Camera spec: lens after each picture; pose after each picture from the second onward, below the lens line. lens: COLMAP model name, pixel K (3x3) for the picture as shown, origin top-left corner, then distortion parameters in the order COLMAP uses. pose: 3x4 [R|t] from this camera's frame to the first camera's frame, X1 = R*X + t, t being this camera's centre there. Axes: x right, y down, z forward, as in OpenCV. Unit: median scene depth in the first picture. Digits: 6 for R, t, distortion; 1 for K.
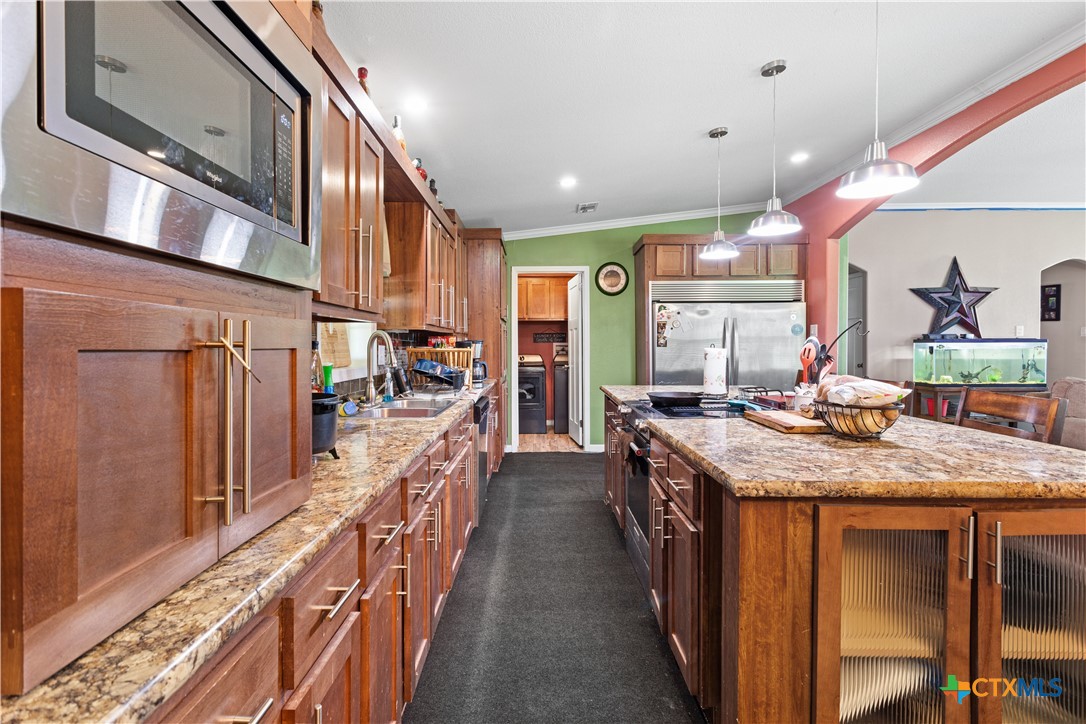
lens RADIAL K [[518.2, 0, 537.7], [0, 518.2, 342.8], [0, 0, 1]] dist [-0.000580, 0.000919]
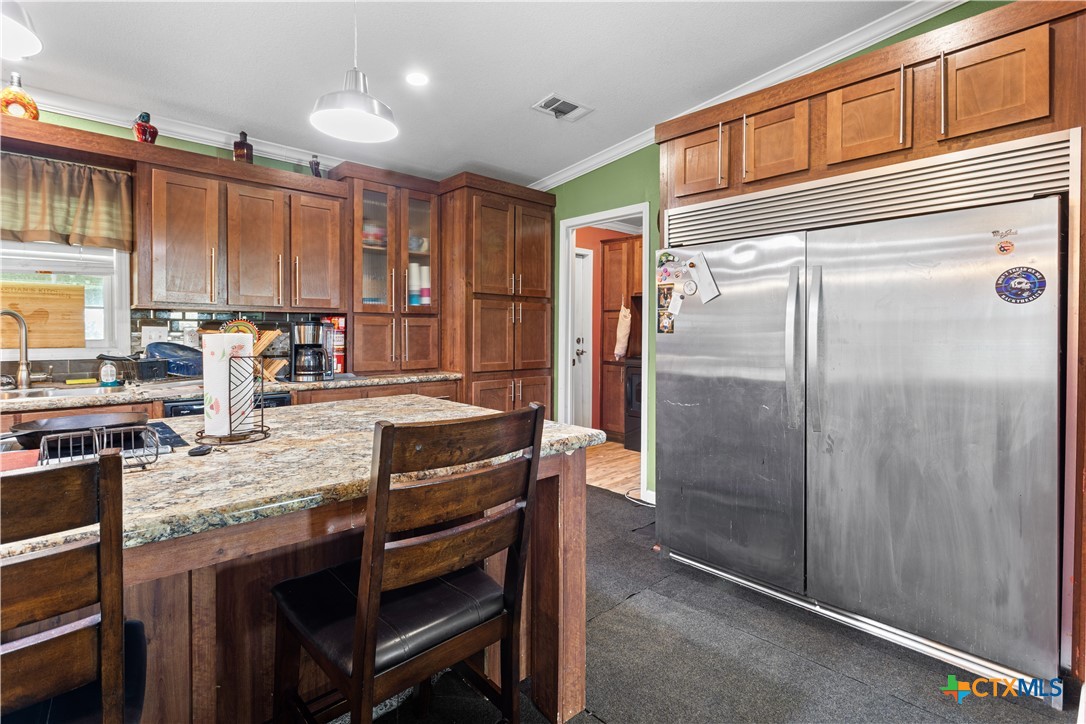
lens RADIAL K [[518.2, 0, 537.7], [0, 518.2, 342.8], [0, 0, 1]] dist [-0.000580, 0.000919]
pose [[0.684879, 0.022374, -0.728313, 0.532633], [-0.002162, 0.999586, 0.028674, 0.002756], [0.728653, -0.018064, 0.684645, 0.547758]]
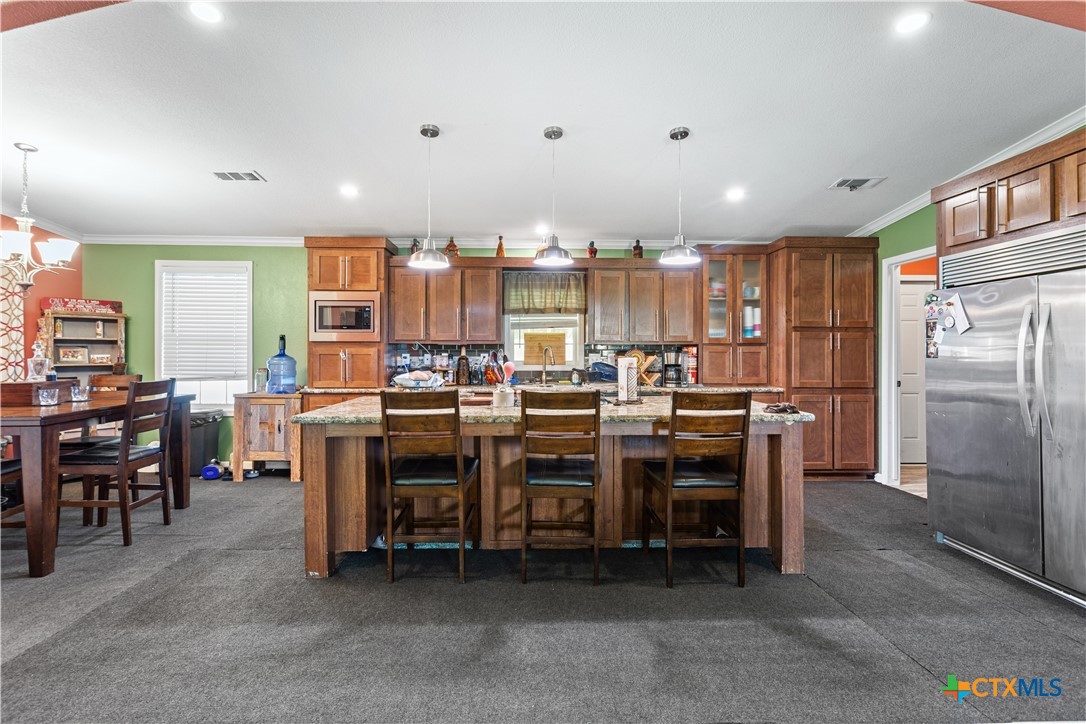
lens RADIAL K [[518.2, 0, 537.7], [0, 518.2, 342.8], [0, 0, 1]] dist [-0.000580, 0.000919]
pose [[0.033971, -0.017635, -0.999267, 0.877419], [0.004101, 0.999838, -0.017505, -0.002183], [0.999414, -0.003503, 0.034037, 0.479601]]
